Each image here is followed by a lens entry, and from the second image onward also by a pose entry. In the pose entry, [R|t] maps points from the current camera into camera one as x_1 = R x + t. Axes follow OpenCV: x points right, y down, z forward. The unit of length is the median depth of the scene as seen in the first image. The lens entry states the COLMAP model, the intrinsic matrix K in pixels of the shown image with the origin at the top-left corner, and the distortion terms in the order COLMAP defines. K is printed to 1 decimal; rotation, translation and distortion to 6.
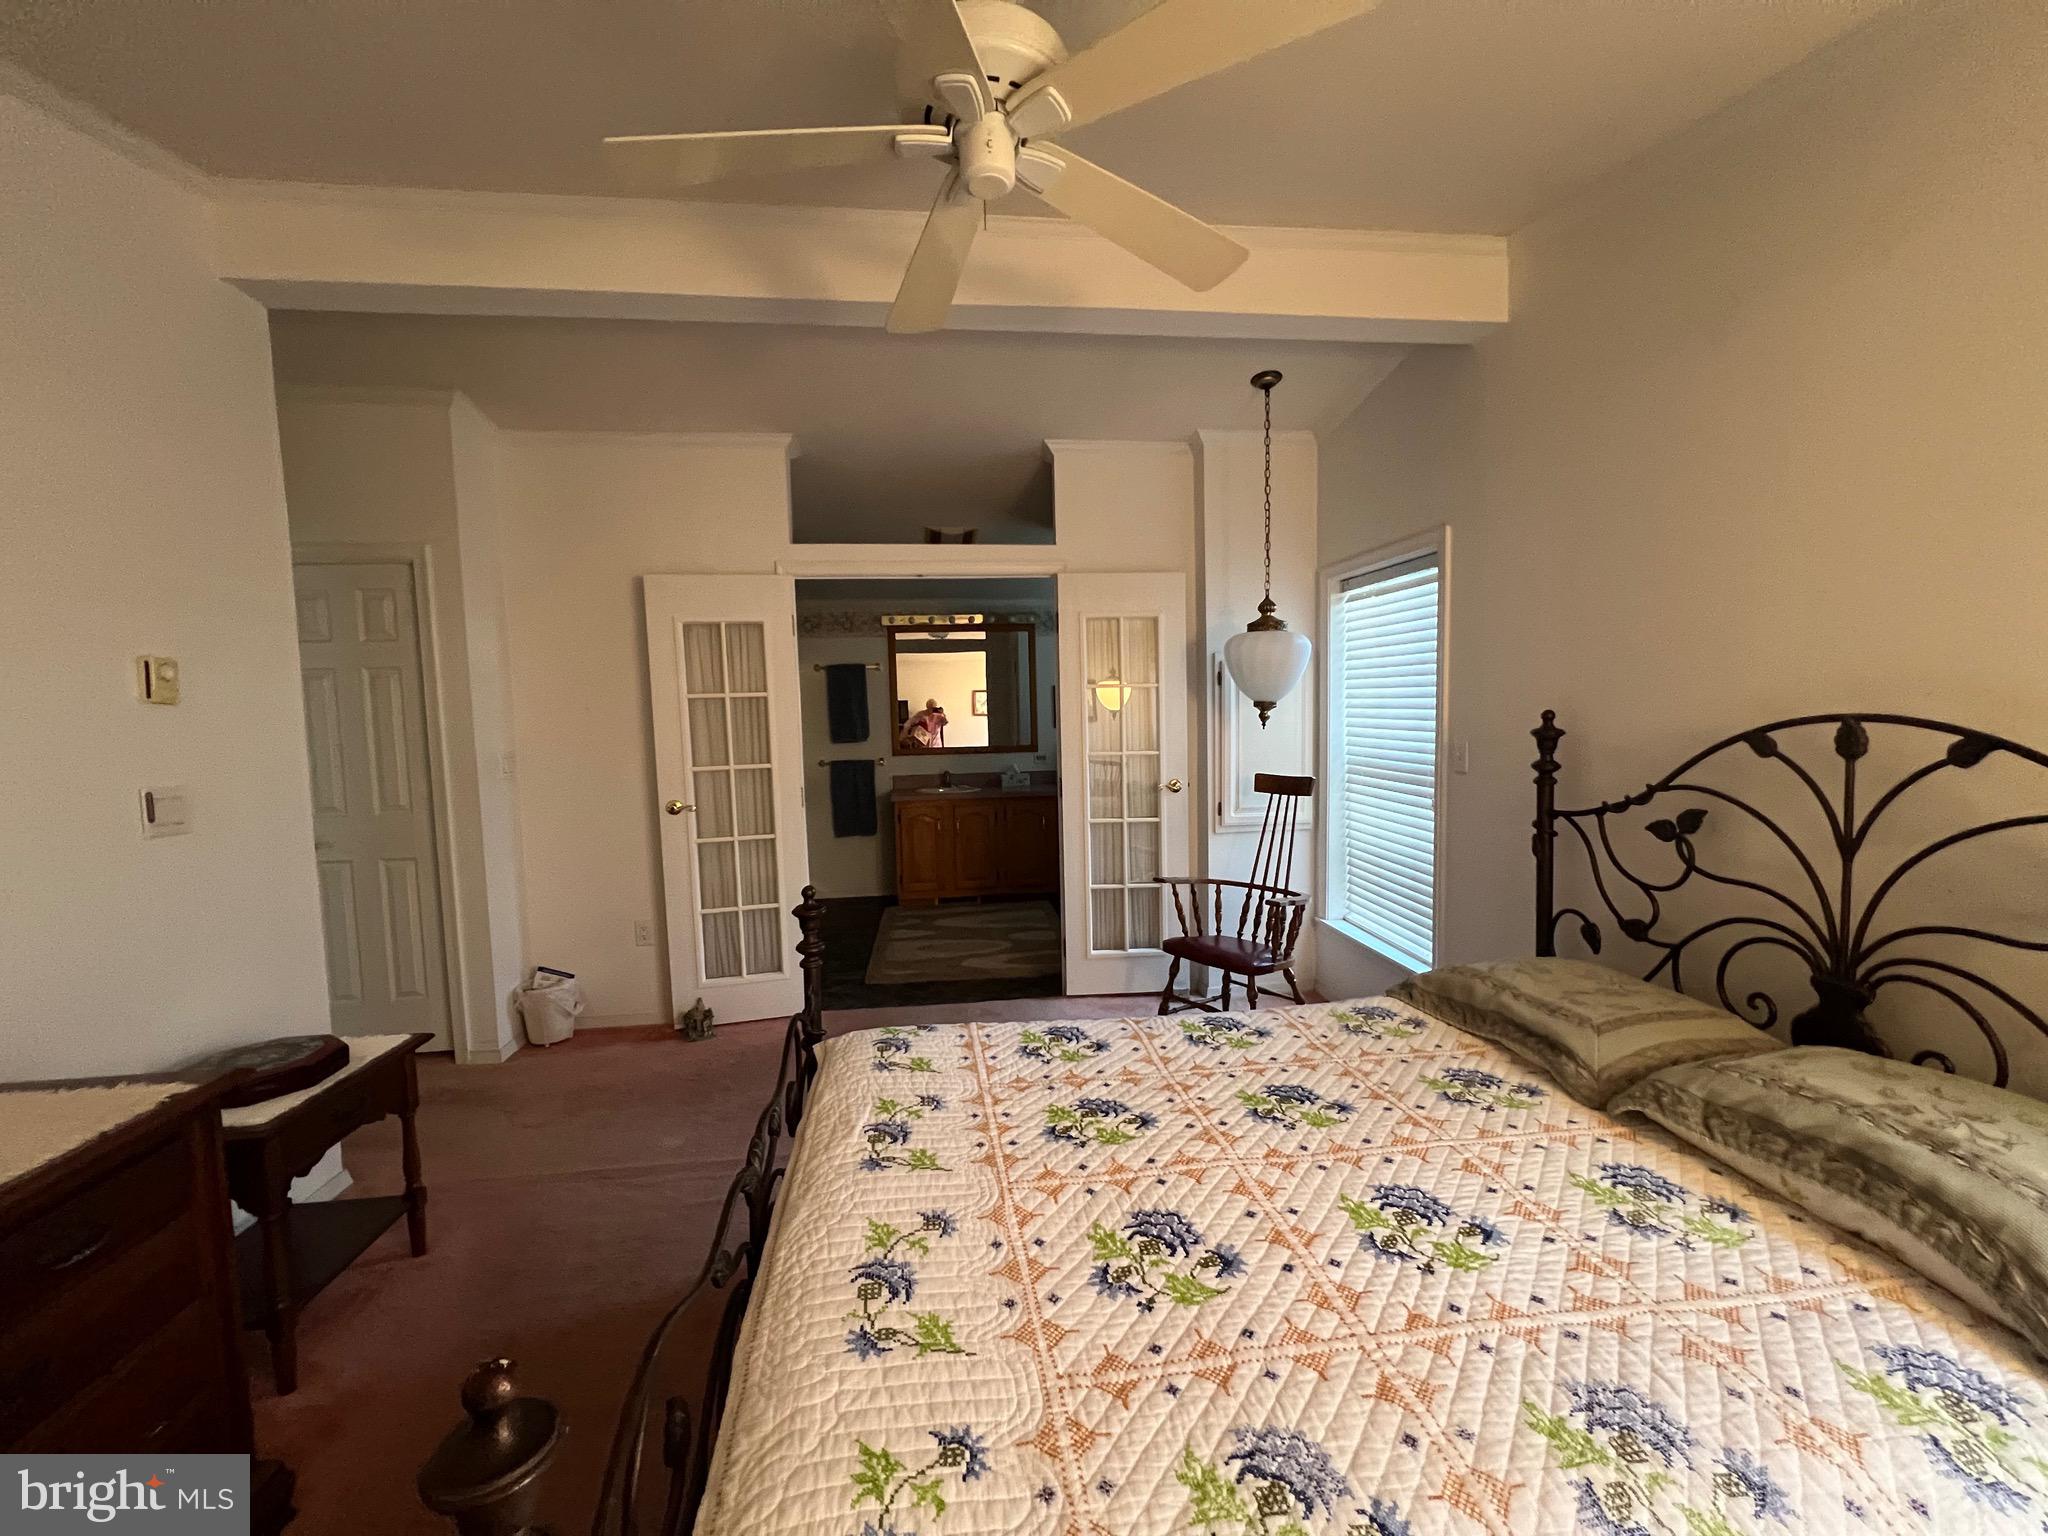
lens RADIAL K [[823.5, 0, 1024.0], [0, 823.5, 768.0], [0, 0, 1]] dist [-0.003291, -0.000233]
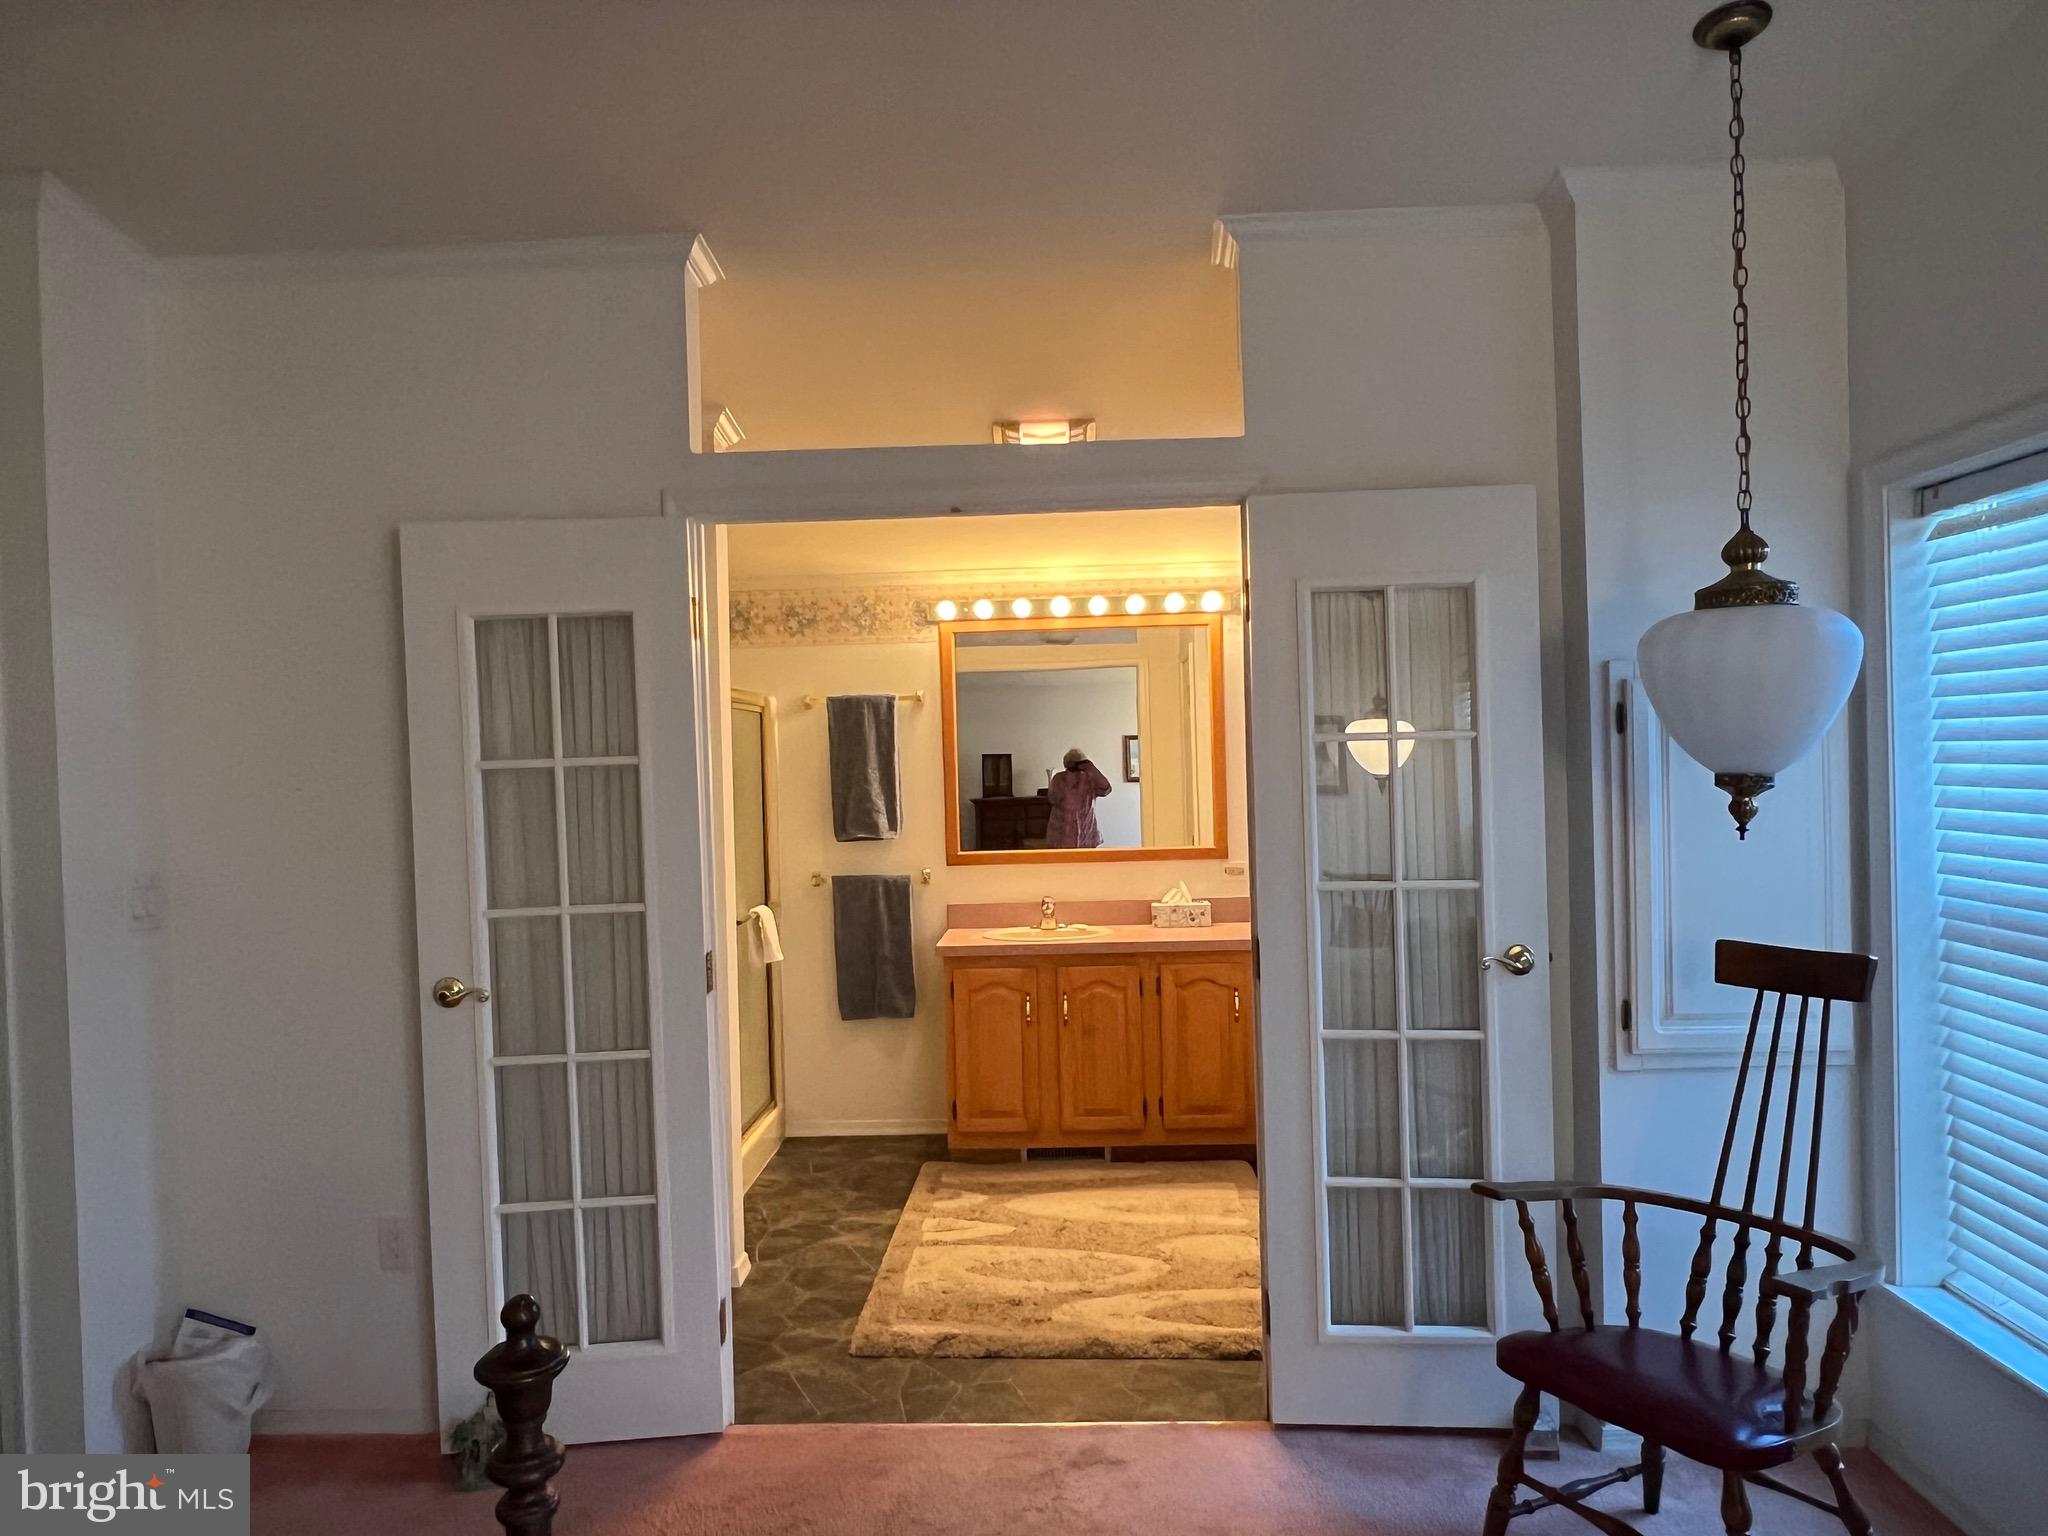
lens RADIAL K [[1360.8, 0, 1017.9], [0, 1360.8, 783.1], [0, 0, 1]] dist [0.001353, -0.001897]
pose [[0.987742, -0.001887, -0.156083, 0.033899], [-0.006792, 0.998460, -0.055053, -0.033433], [0.155947, 0.055438, 0.986208, 0.244674]]
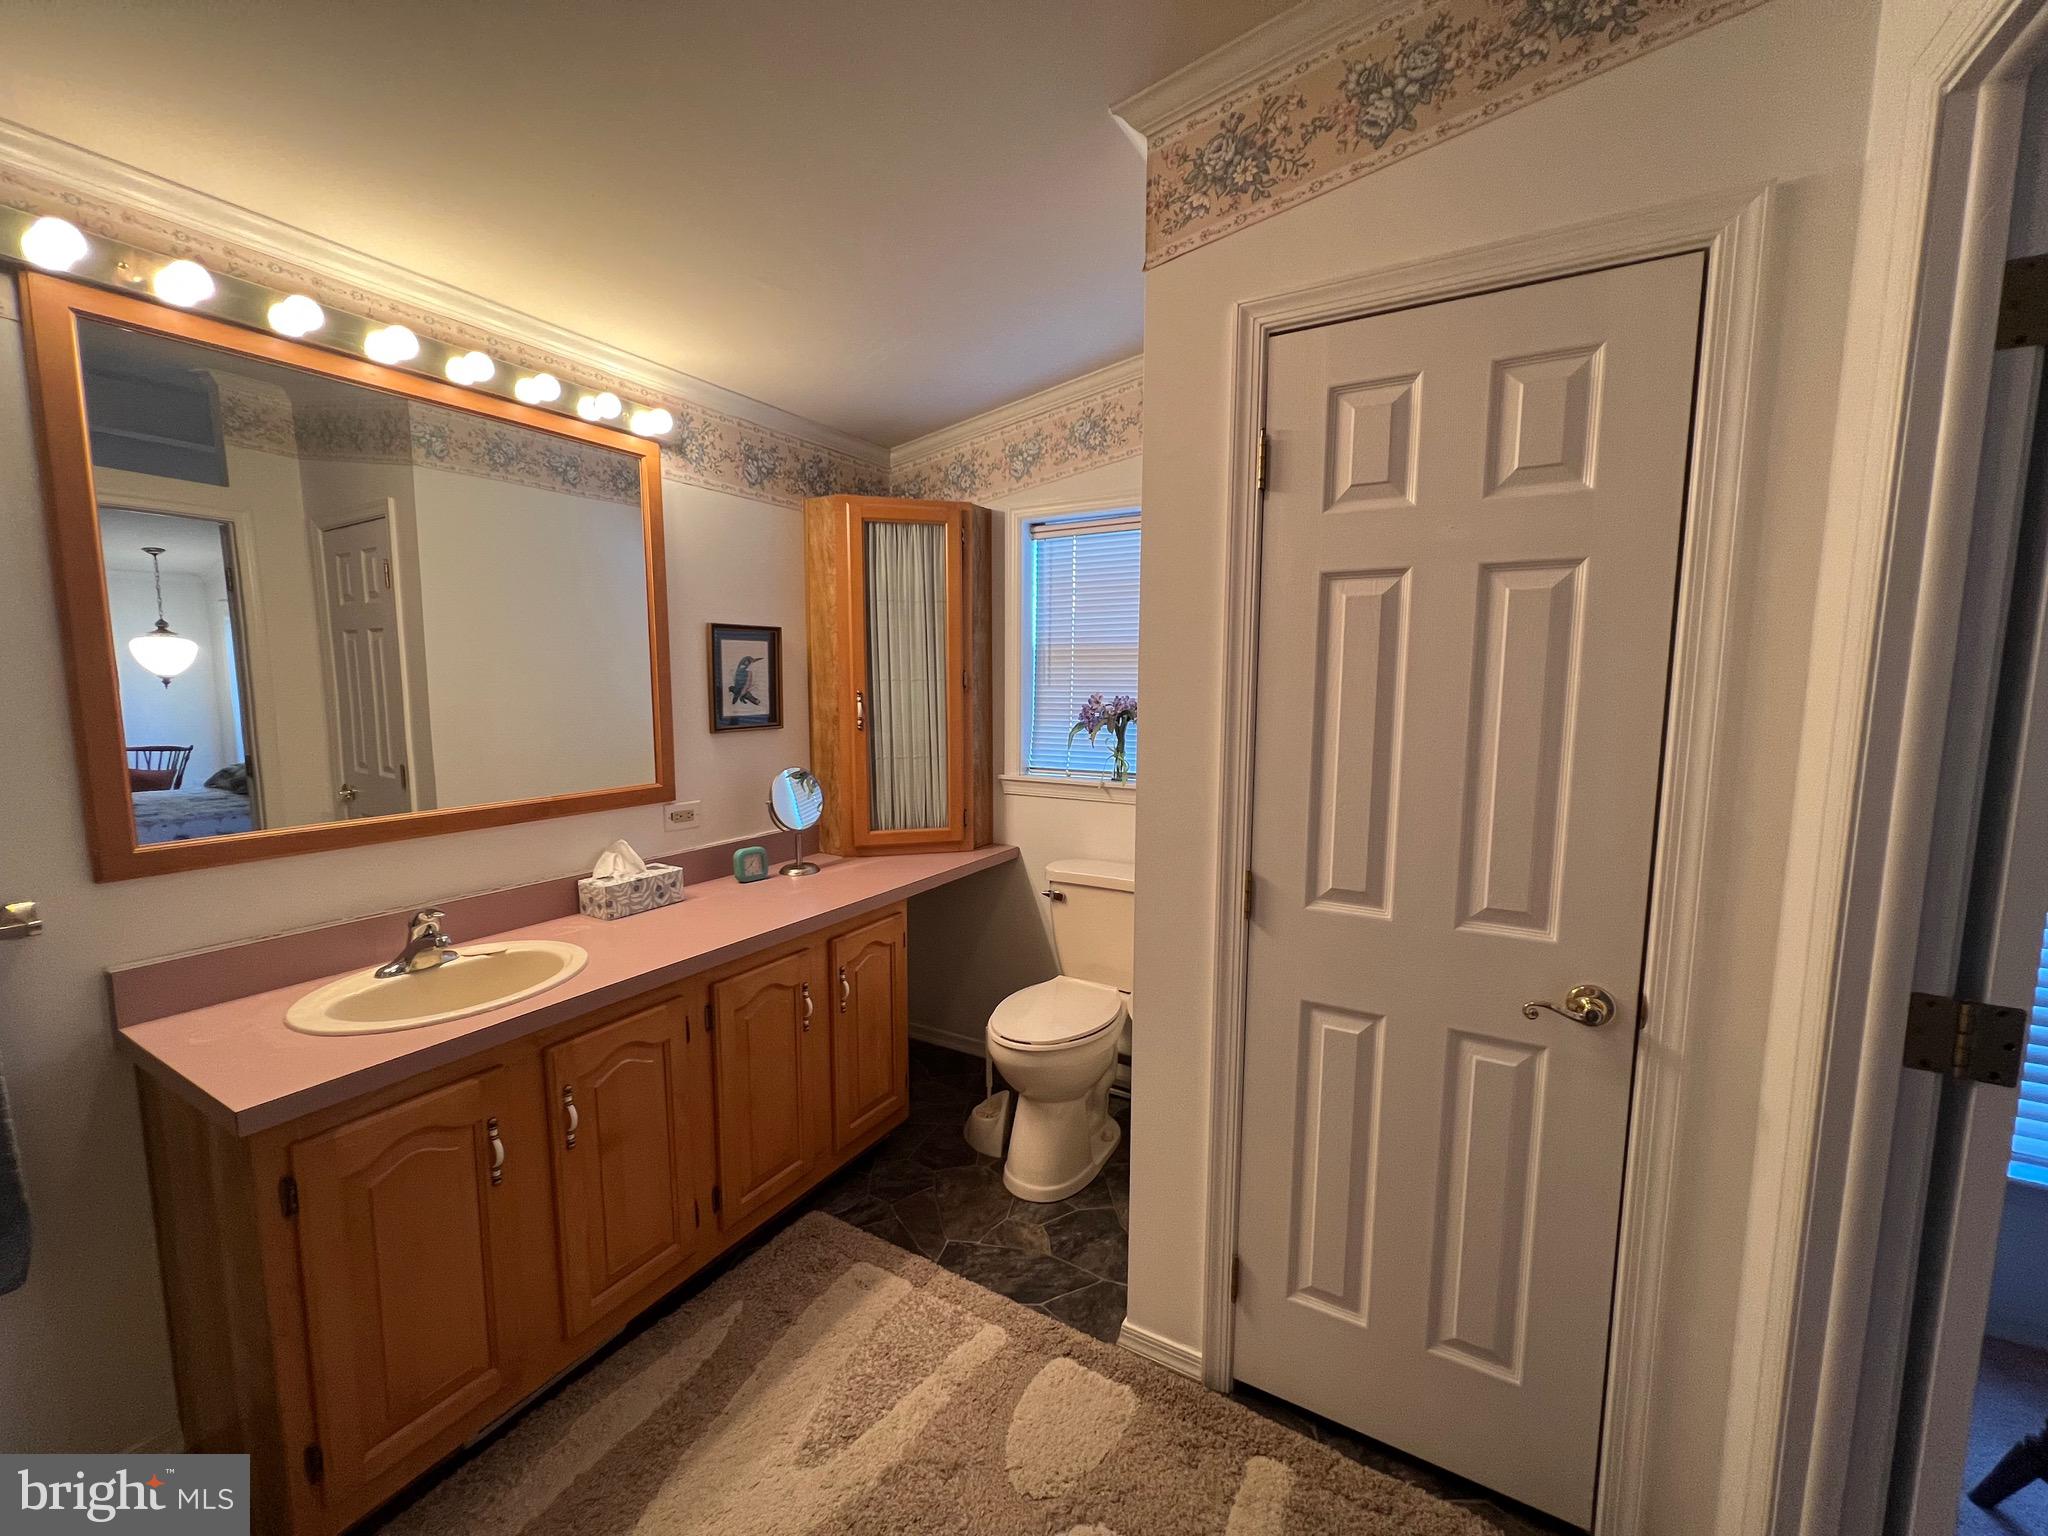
lens RADIAL K [[823.5, 0, 1024.0], [0, 823.5, 768.0], [0, 0, 1]] dist [-0.003291, -0.000233]
pose [[0.603799, -0.063353, 0.794615, -0.314562], [0.041583, 0.997983, 0.047969, -0.078679], [-0.796052, 0.004079, 0.605215, 1.141298]]
